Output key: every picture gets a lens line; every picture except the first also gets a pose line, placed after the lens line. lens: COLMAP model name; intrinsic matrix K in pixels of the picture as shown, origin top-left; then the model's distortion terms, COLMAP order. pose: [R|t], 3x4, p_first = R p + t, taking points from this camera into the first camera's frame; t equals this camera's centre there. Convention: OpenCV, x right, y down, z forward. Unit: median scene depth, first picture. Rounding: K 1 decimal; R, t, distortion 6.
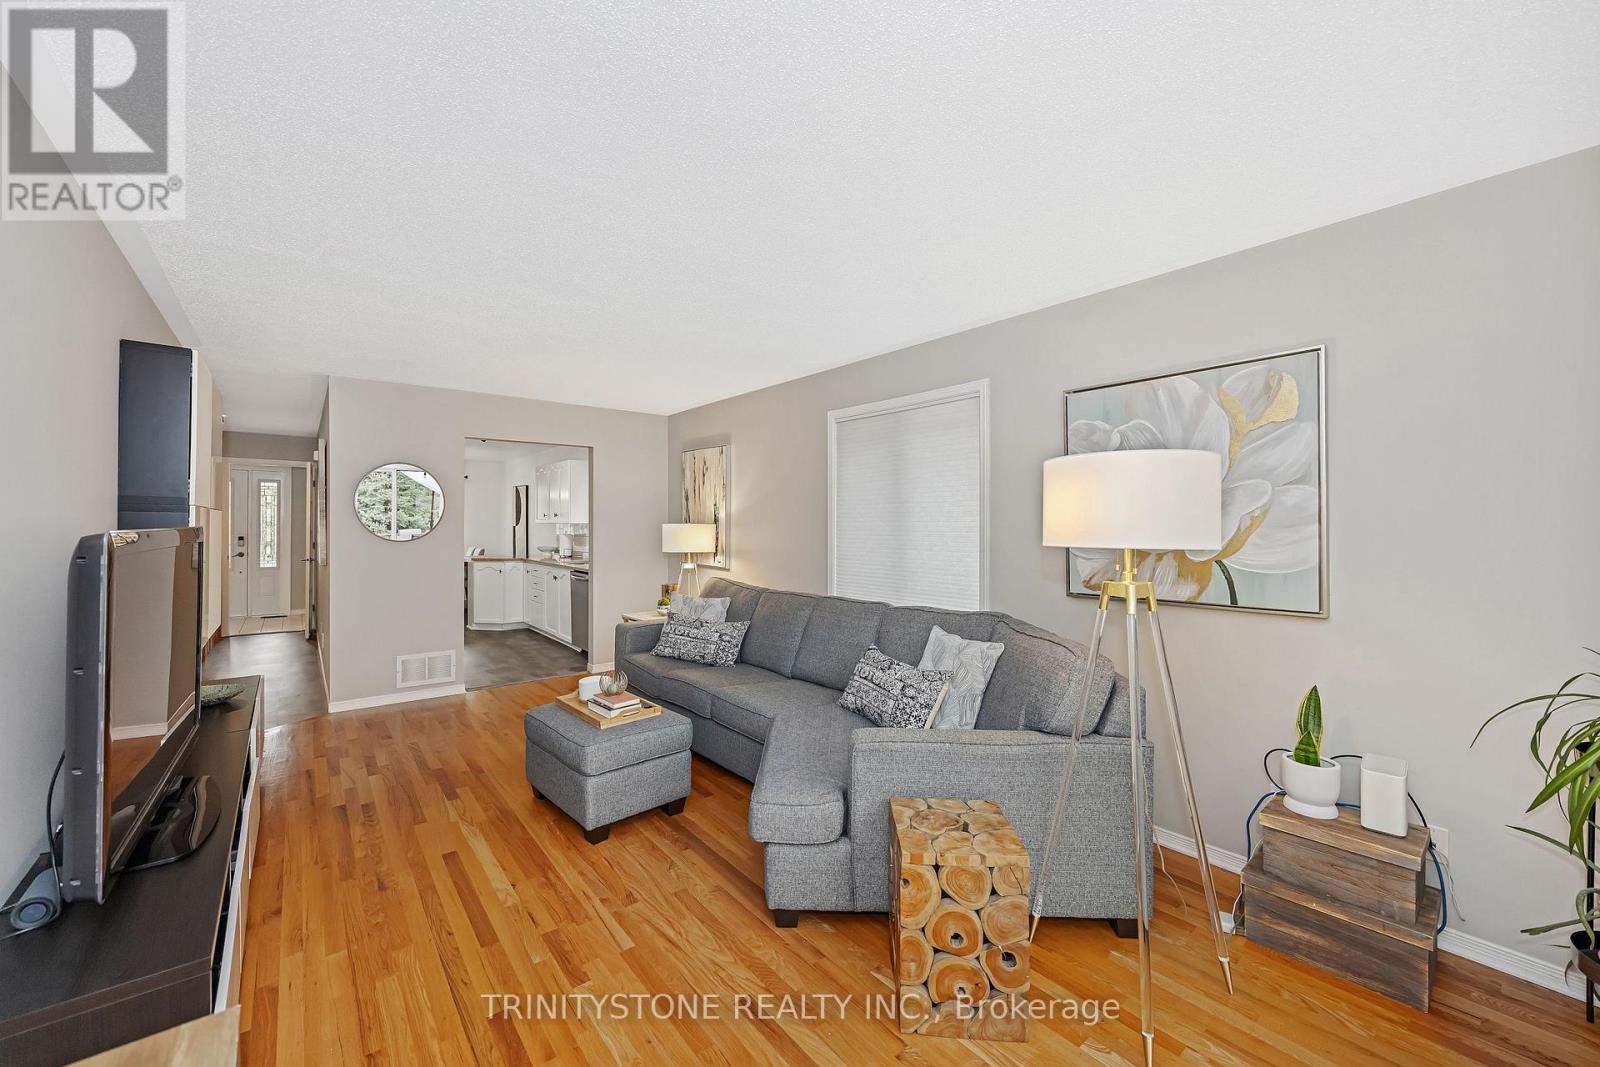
lens RADIAL K [[619.6, 0, 784.2], [0, 619.6, 516.8], [0, 0, 1]] dist [0.000805, 0.000231]
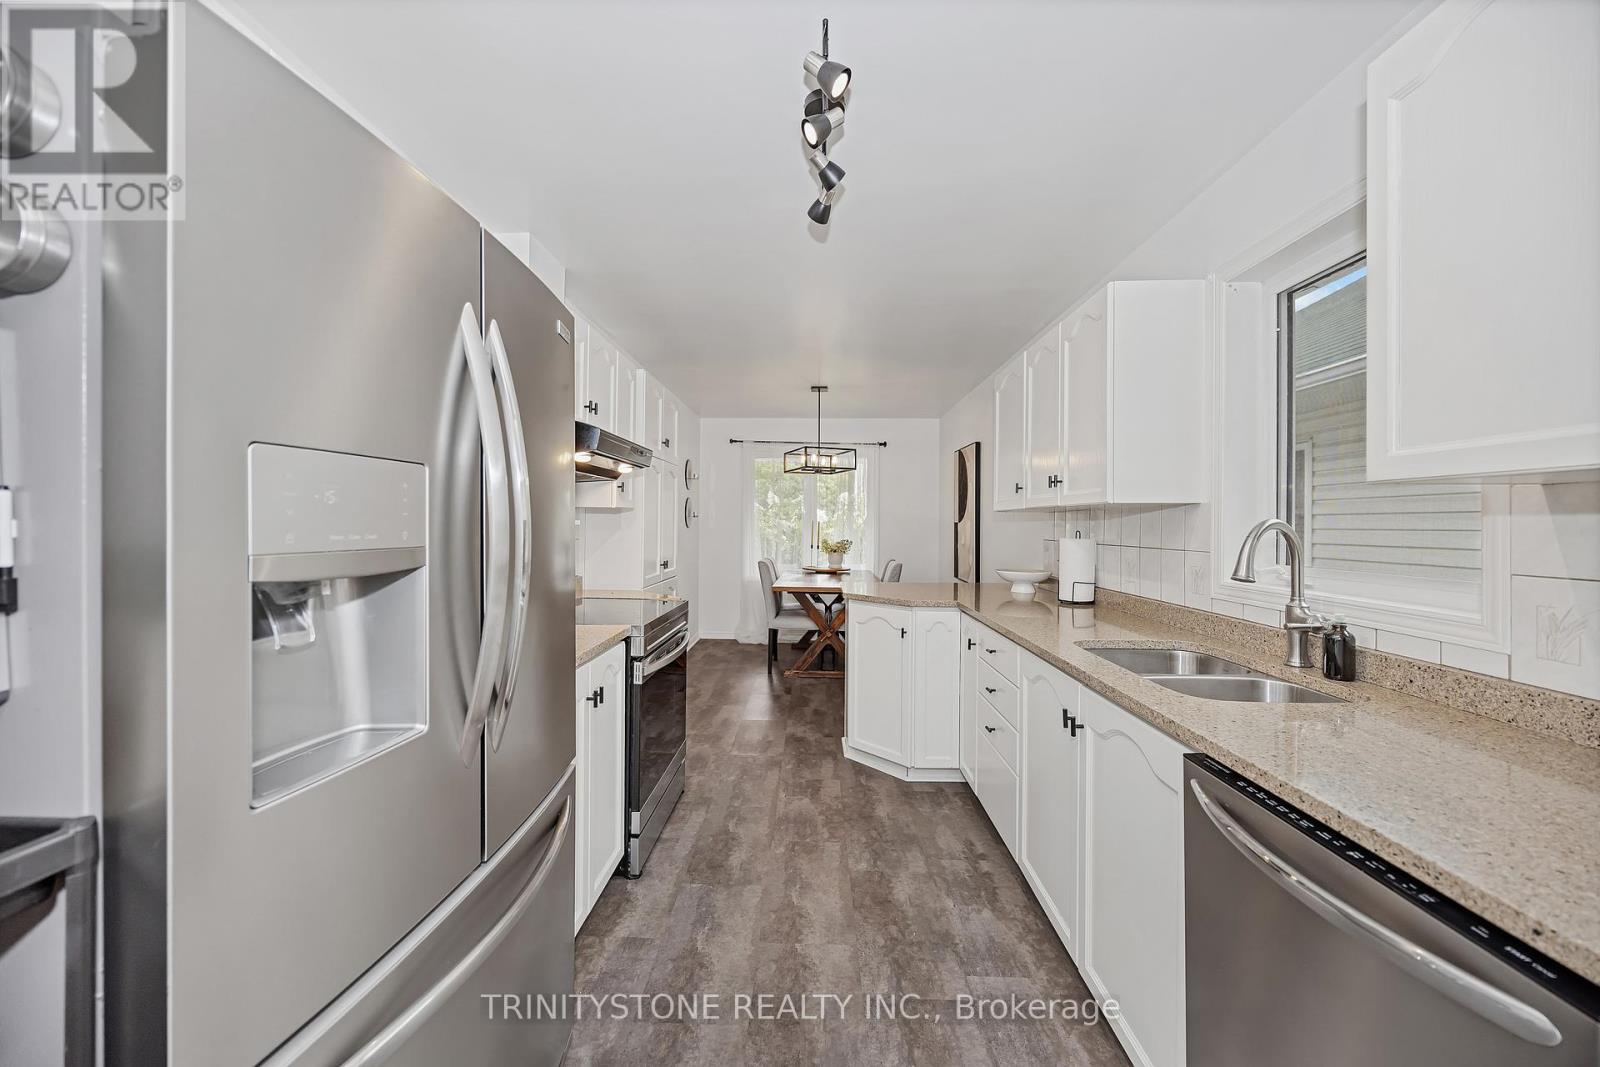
lens RADIAL K [[619.6, 0, 791.4], [0, 619.6, 524.9], [0, 0, 1]] dist [0.000805, 0.000231]
pose [[0.767913, 0.008614, -0.640496, -0.654151], [-0.004285, 0.999956, 0.008310, 0.045850], [0.640540, -0.003637, 0.767916, 1.619608]]
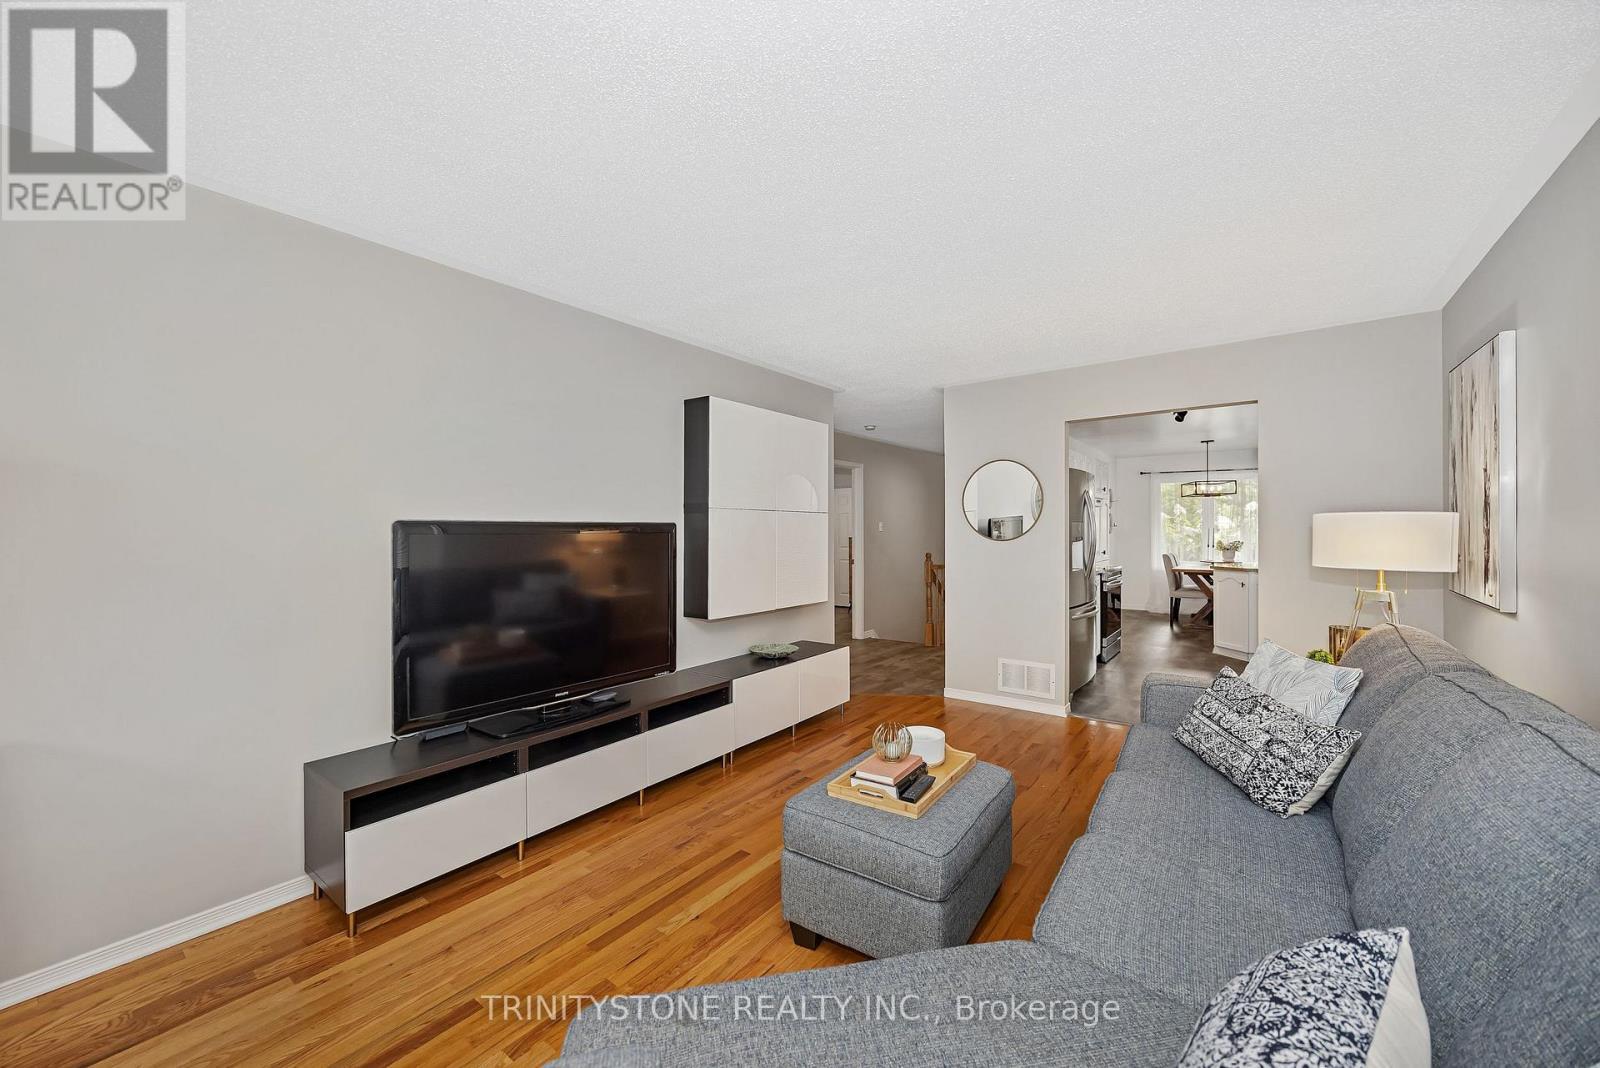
lens RADIAL K [[619.6, 0, 789.4], [0, 619.6, 529.4], [0, 0, 1]] dist [0.000805, 0.000231]
pose [[0.262929, 0.001037, -0.964815, 0.317513], [0.009632, 0.999947, 0.003699, 0.029242], [0.964767, -0.010266, 0.262905, 0.639747]]
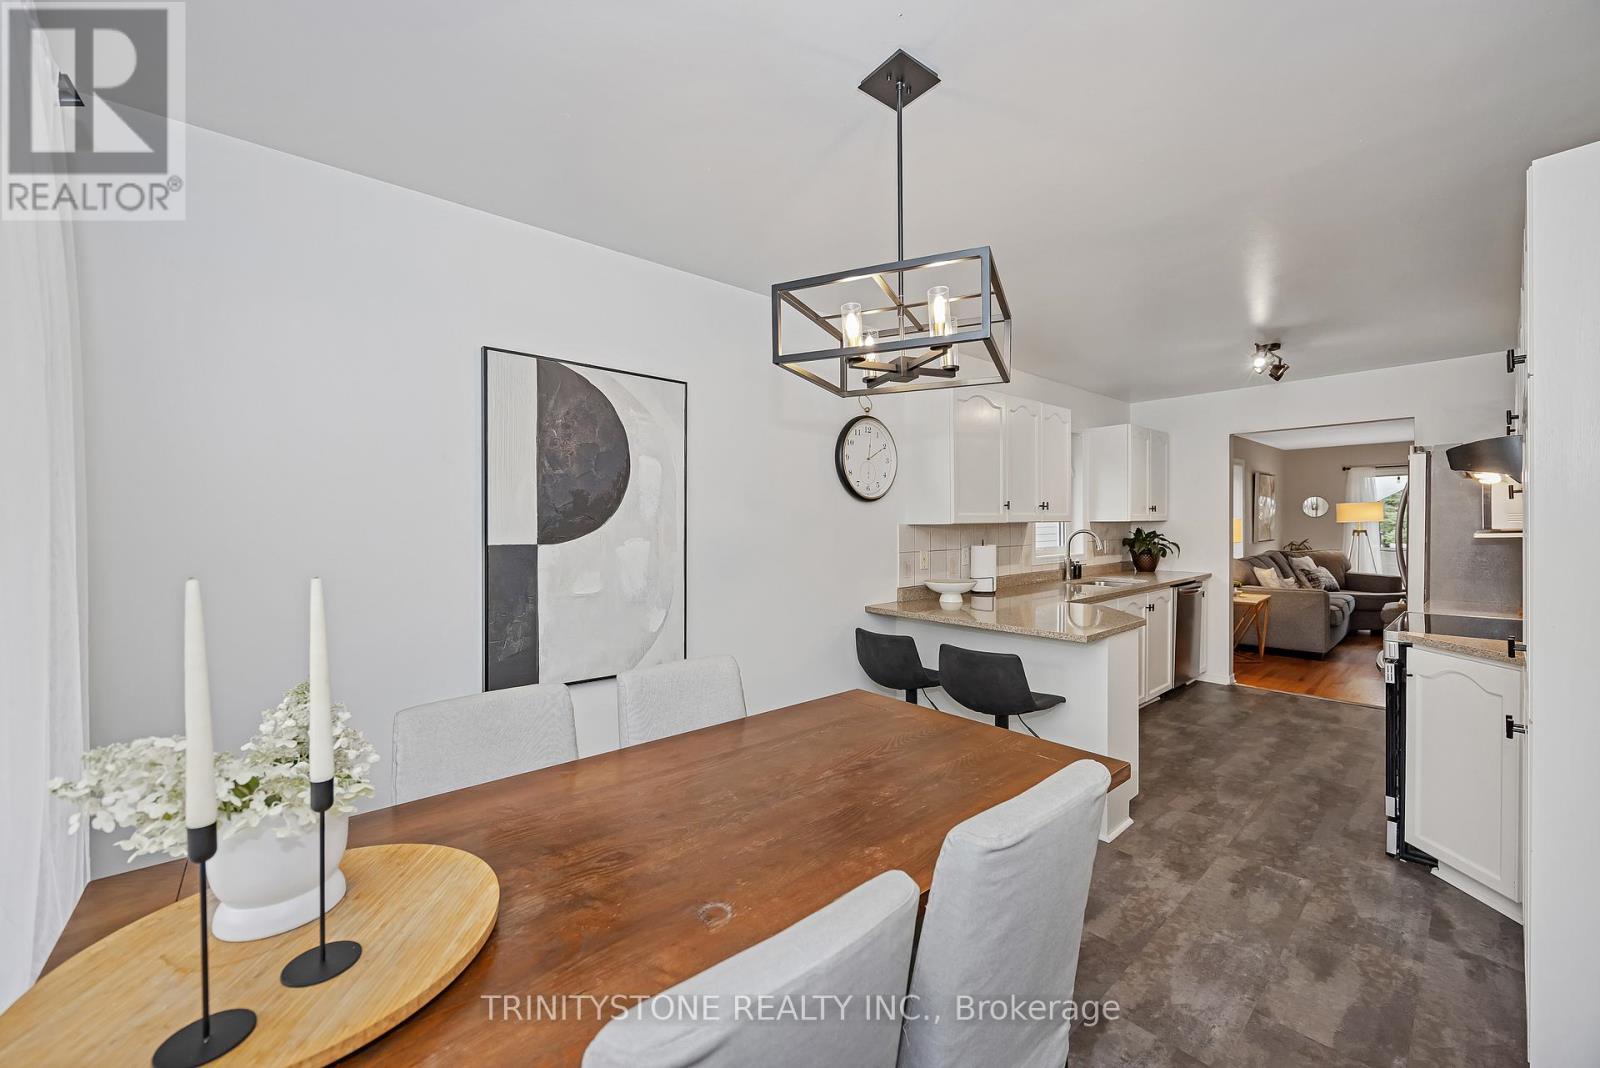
lens RADIAL K [[619.6, 0, 793.0], [0, 619.6, 532.6], [0, 0, 1]] dist [0.000805, 0.000231]
pose [[-0.064081, -0.012574, 0.997865, -2.062651], [0.002171, 0.999916, 0.012739, 0.031094], [-0.997942, 0.002983, -0.064049, 2.992088]]
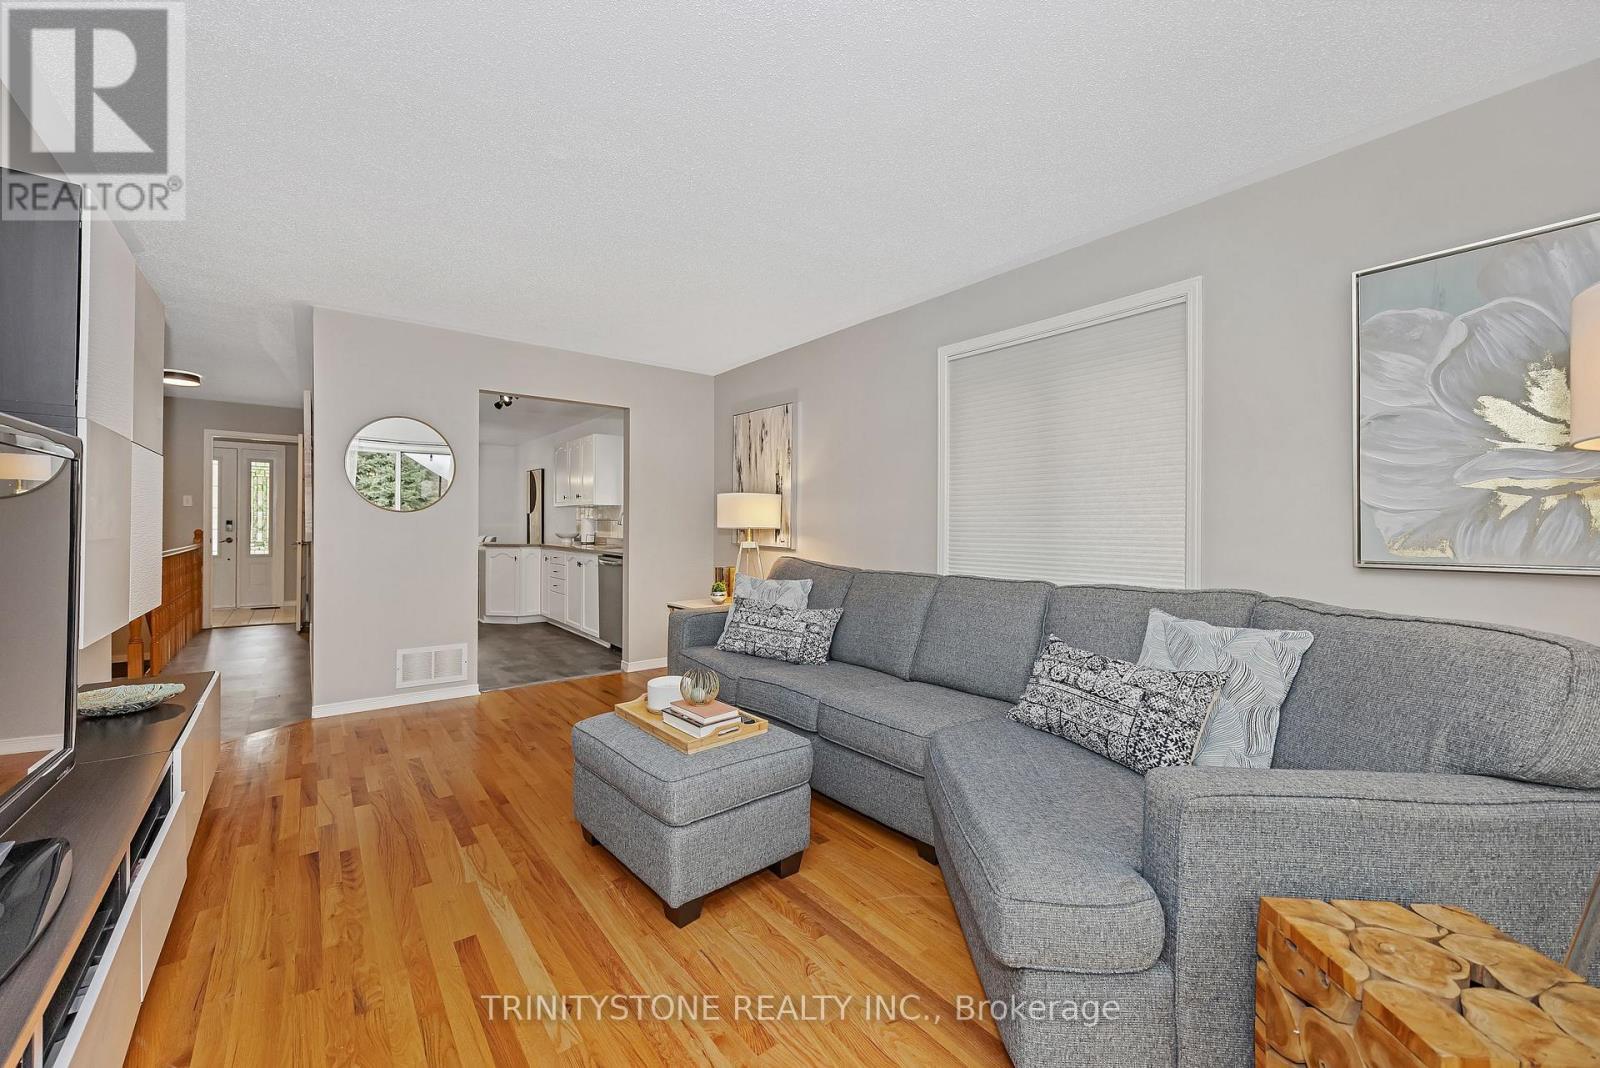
lens RADIAL K [[619.6, 0, 795.5], [0, 619.6, 522.6], [0, 0, 1]] dist [0.000805, 0.000231]
pose [[0.999936, 0.009261, 0.006429, -0.151343], [-0.009304, 0.999935, 0.006648, 0.067621], [-0.006367, -0.006707, 0.999957, 0.261171]]
